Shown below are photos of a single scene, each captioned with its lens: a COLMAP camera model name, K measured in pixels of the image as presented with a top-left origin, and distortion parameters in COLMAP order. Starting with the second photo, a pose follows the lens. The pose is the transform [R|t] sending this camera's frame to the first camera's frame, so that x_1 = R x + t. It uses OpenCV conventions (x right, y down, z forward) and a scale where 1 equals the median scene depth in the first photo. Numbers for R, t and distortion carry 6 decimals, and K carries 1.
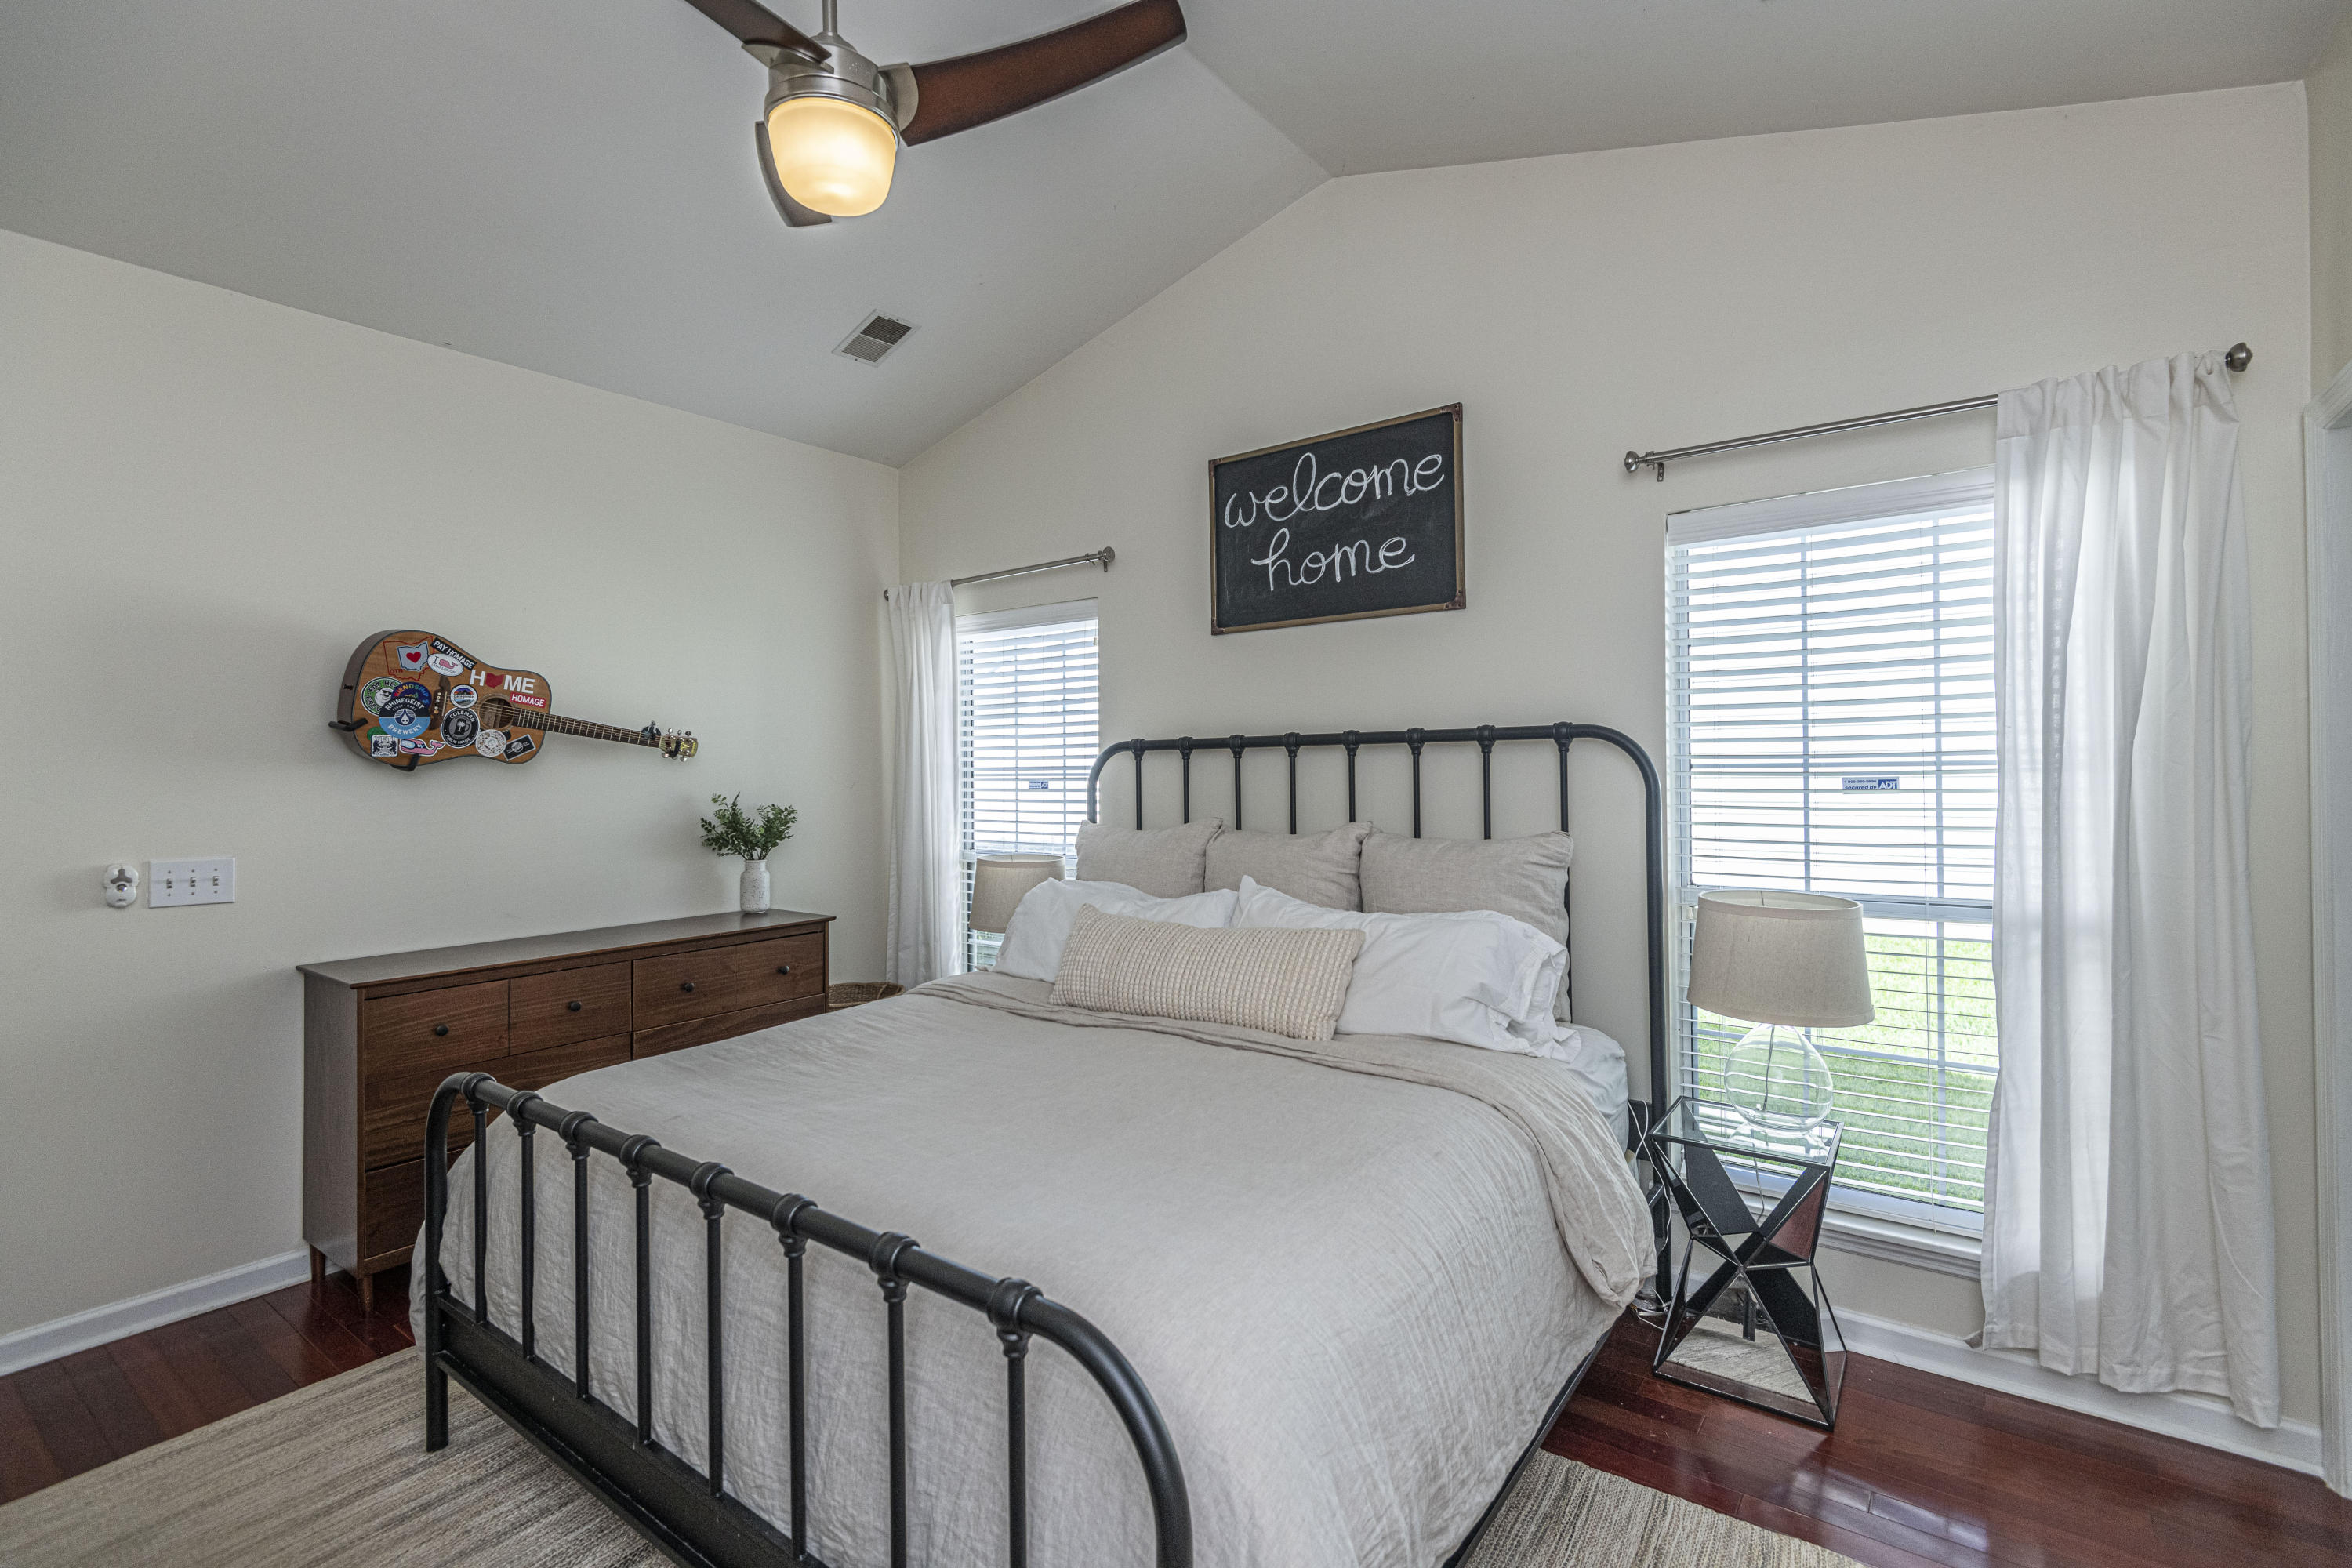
lens RADIAL K [[1052.8, 0, 1182.5], [0, 1052.8, 763.9], [0, 0, 1]] dist [0.042001, -0.030135]
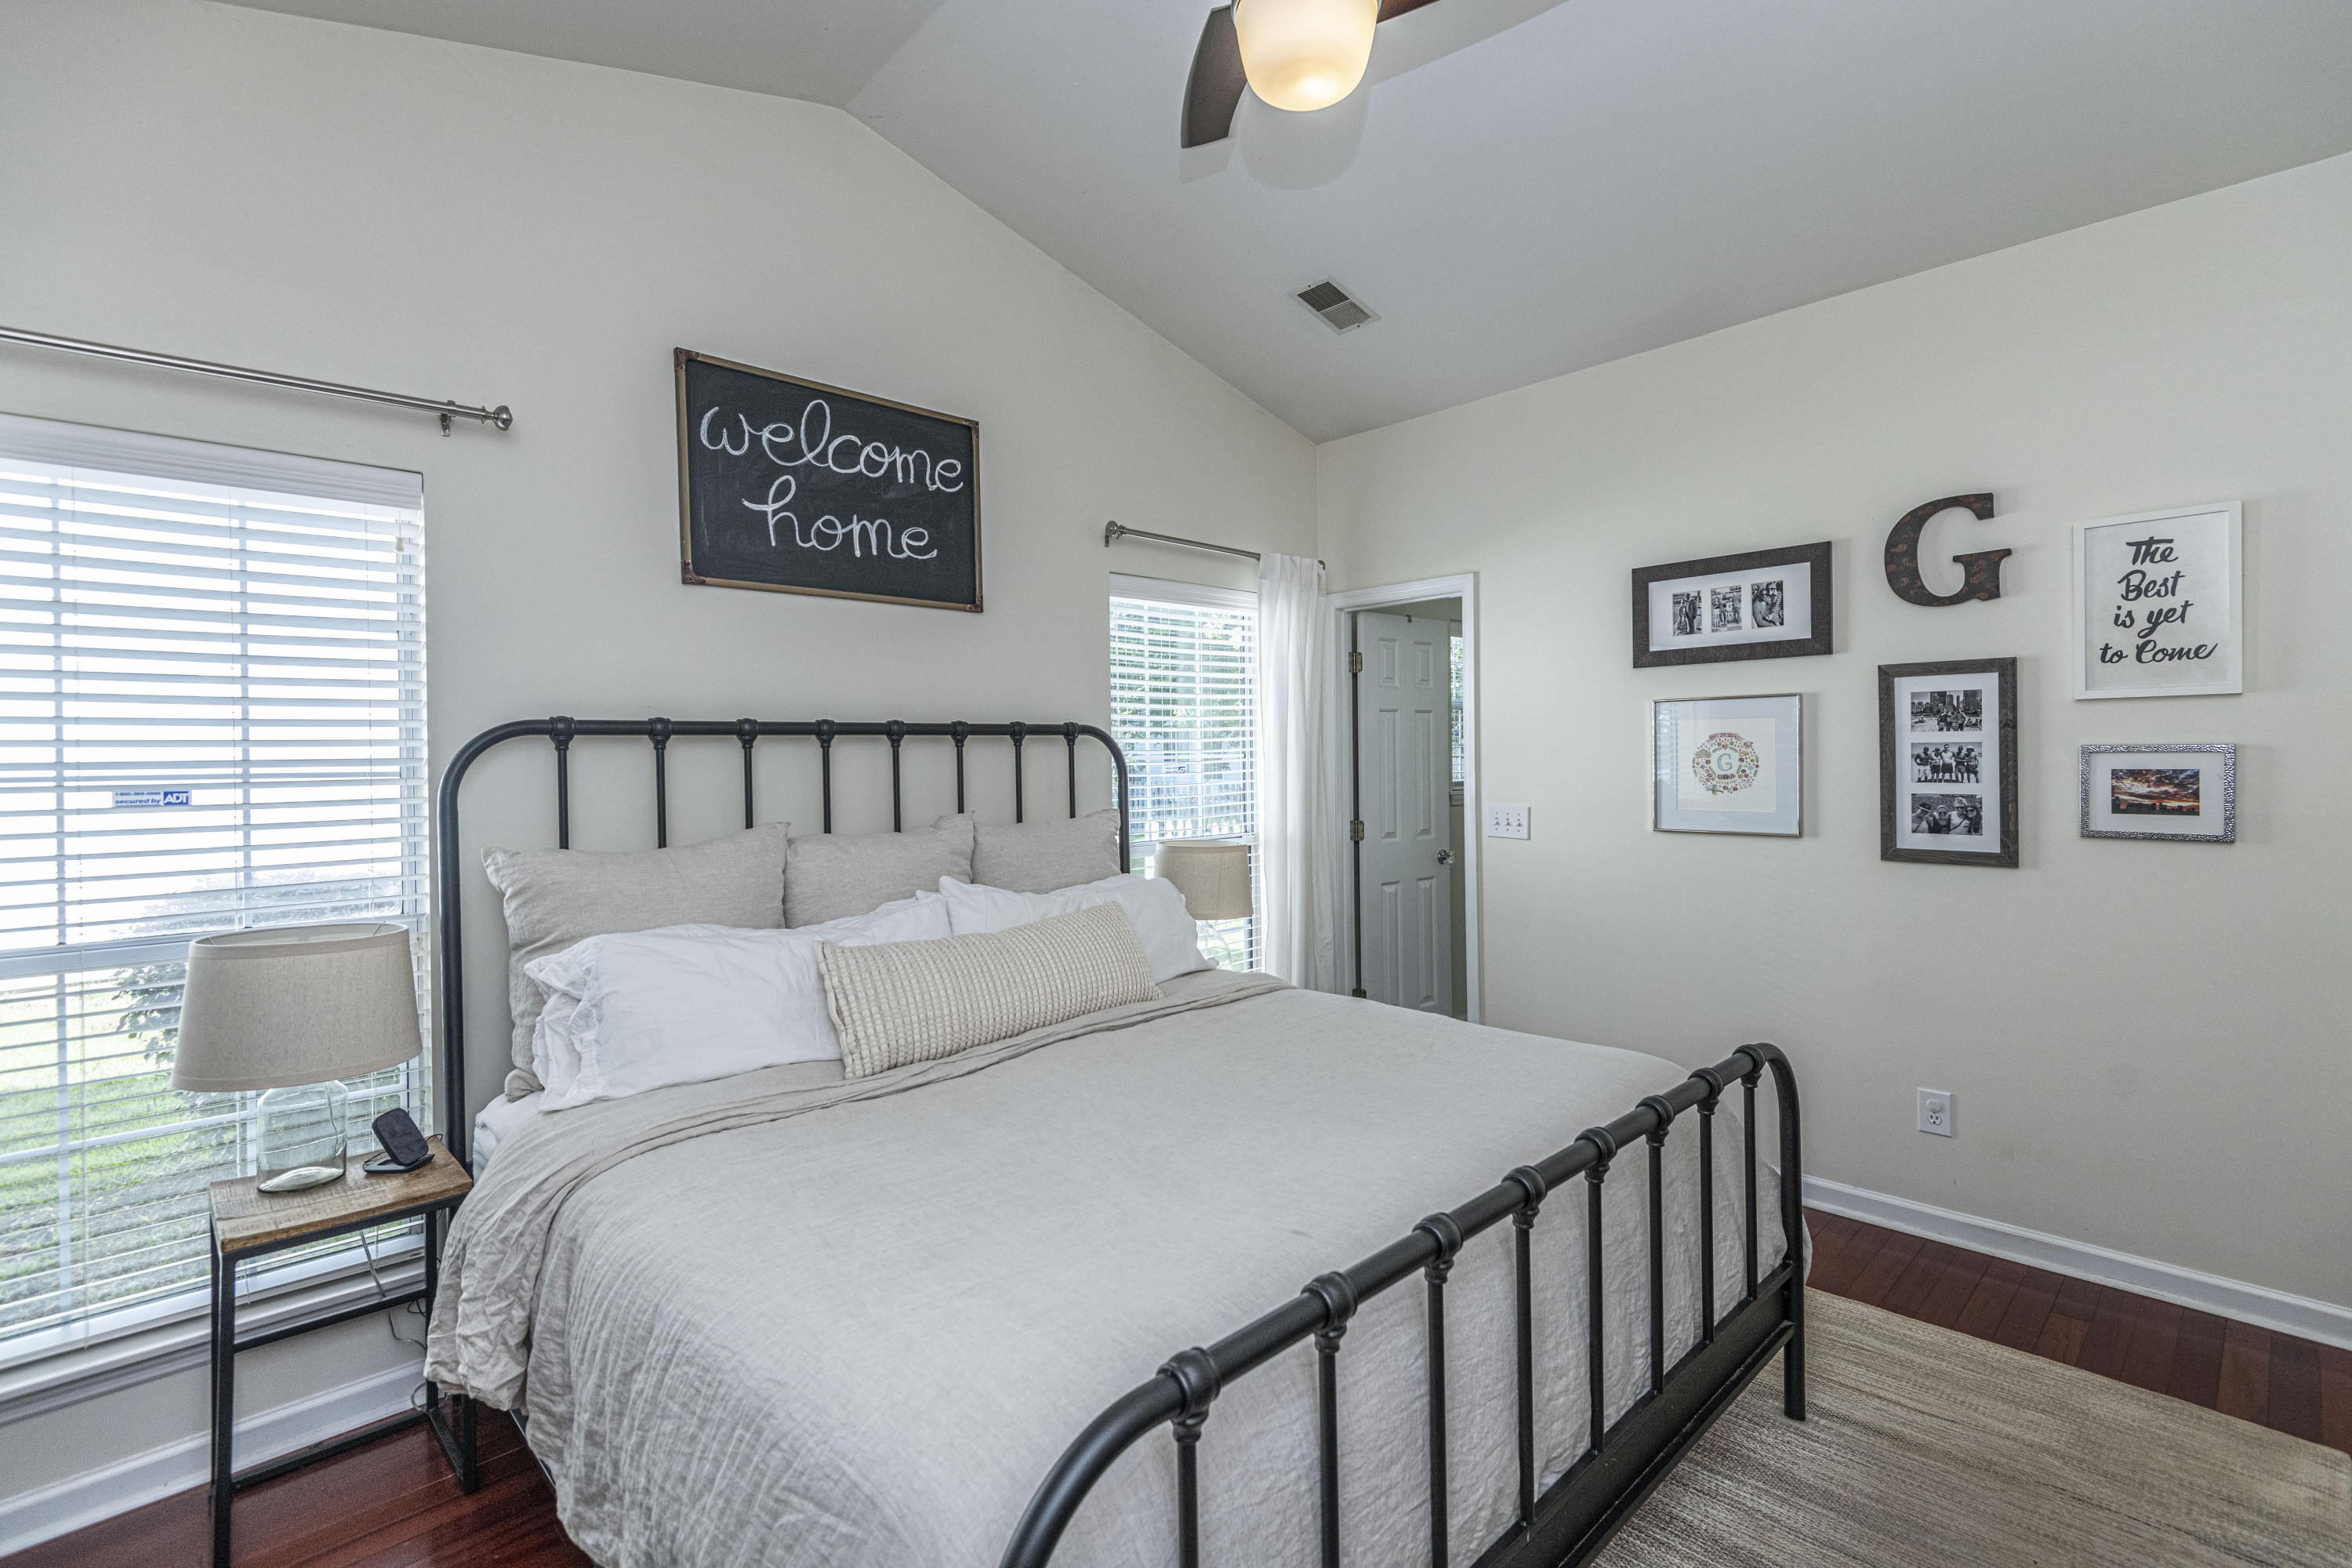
lens RADIAL K [[1115.1, 0, 1209.5], [0, 1115.1, 782.6], [0, 0, 1]] dist [0.004139, 0.000273]
pose [[0.112478, -0.014015, 0.993555, -0.776691], [0.009274, 0.999872, 0.013054, 0.013331], [-0.993611, 0.007746, 0.112593, 0.585748]]
